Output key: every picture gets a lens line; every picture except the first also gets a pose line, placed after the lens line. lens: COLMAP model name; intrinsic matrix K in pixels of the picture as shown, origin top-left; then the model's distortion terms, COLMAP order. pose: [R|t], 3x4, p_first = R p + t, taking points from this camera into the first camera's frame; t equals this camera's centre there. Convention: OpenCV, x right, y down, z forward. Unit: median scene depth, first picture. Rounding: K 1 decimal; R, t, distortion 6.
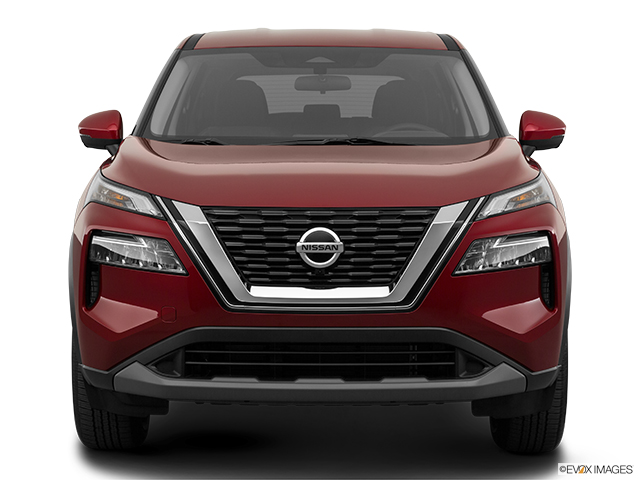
lens RADIAL K [[1474.4, 0, 319.4], [0, 1474.4, 236.2], [0, 0, 1]] dist [0.557766, 0.000000]
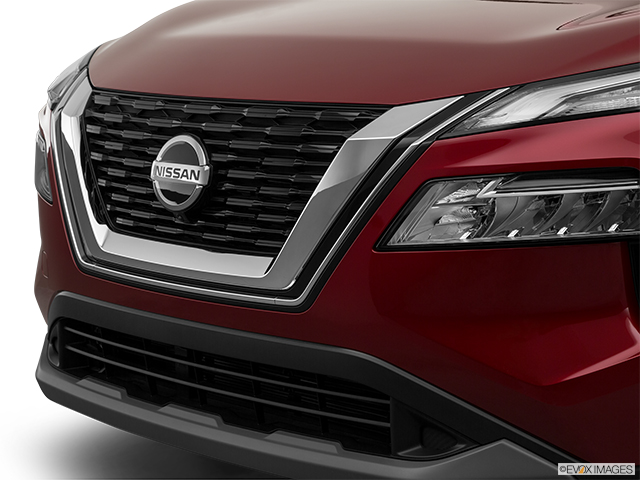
lens RADIAL K [[1654.9, 0, 321.2], [0, 1654.9, 238.5], [0, 0, 1]] dist [0.004716, 0.000000]
pose [[0.708184, 0.092879, -0.699892, 0.454102], [-0.040517, 0.995022, 0.091048, -0.025120], [0.704865, -0.036121, 0.708422, 0.599640]]
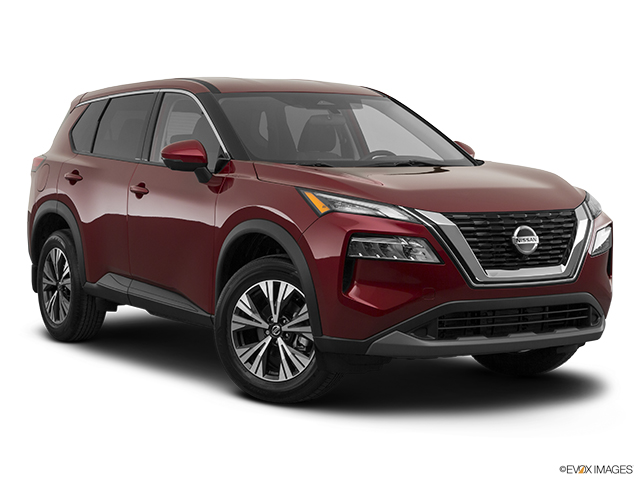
lens RADIAL K [[1359.5, 0, 321.2], [0, 1359.5, 241.6], [0, 0, 1]] dist [0.058789, 0.000000]
pose [[0.856968, -0.032694, 0.514331, -0.819699], [0.035450, 0.999362, 0.004459, -0.003364], [-0.514149, 0.014411, 0.857580, -0.009386]]
